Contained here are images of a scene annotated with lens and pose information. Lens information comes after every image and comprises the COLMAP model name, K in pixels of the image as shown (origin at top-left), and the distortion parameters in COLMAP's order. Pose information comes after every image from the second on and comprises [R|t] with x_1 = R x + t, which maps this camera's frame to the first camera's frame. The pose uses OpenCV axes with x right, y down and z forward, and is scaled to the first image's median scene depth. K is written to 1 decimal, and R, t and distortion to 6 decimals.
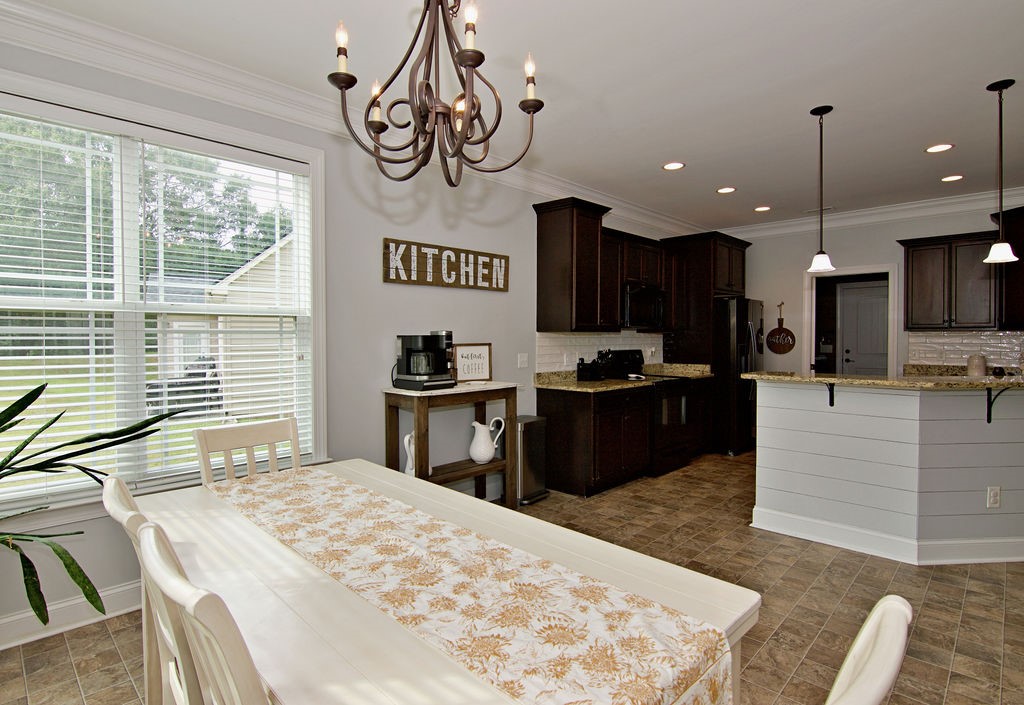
lens RADIAL K [[531.9, 0, 512.0], [0, 531.9, 352.5], [0, 0, 1]] dist [-0.018954, -0.000070]
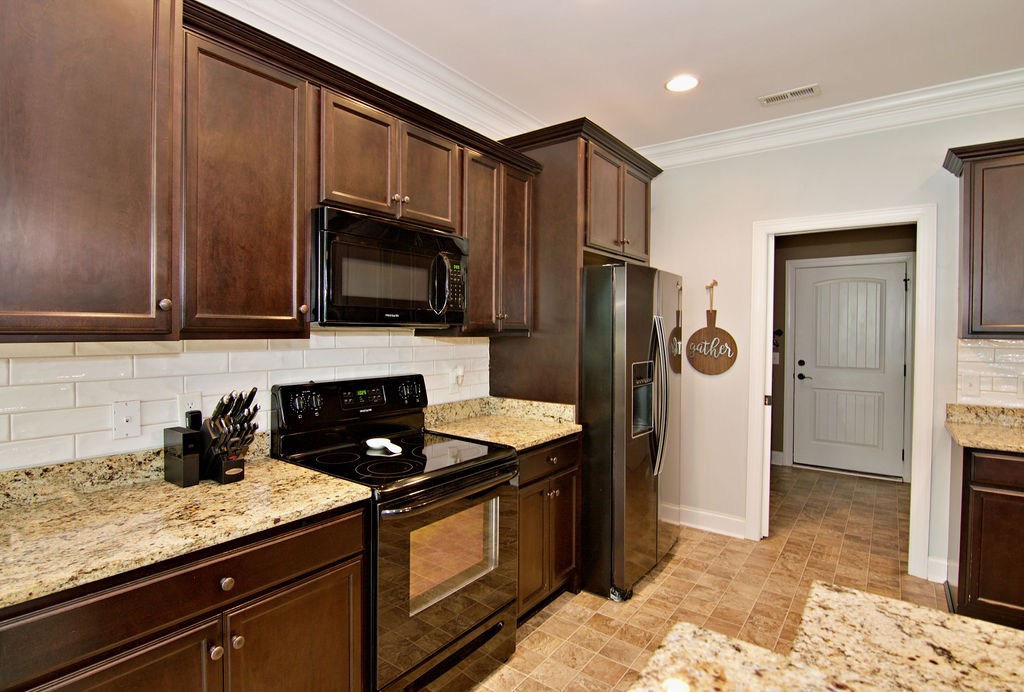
lens RADIAL K [[522.1, 0, 512.0], [0, 522.1, 346.0], [0, 0, 1]] dist [-0.001178, -0.000123]
pose [[0.990535, 0.006691, 0.137100, 0.248240], [-0.007069, 0.999972, 0.002266, -0.029584], [-0.137081, -0.003214, 0.990555, 0.534879]]
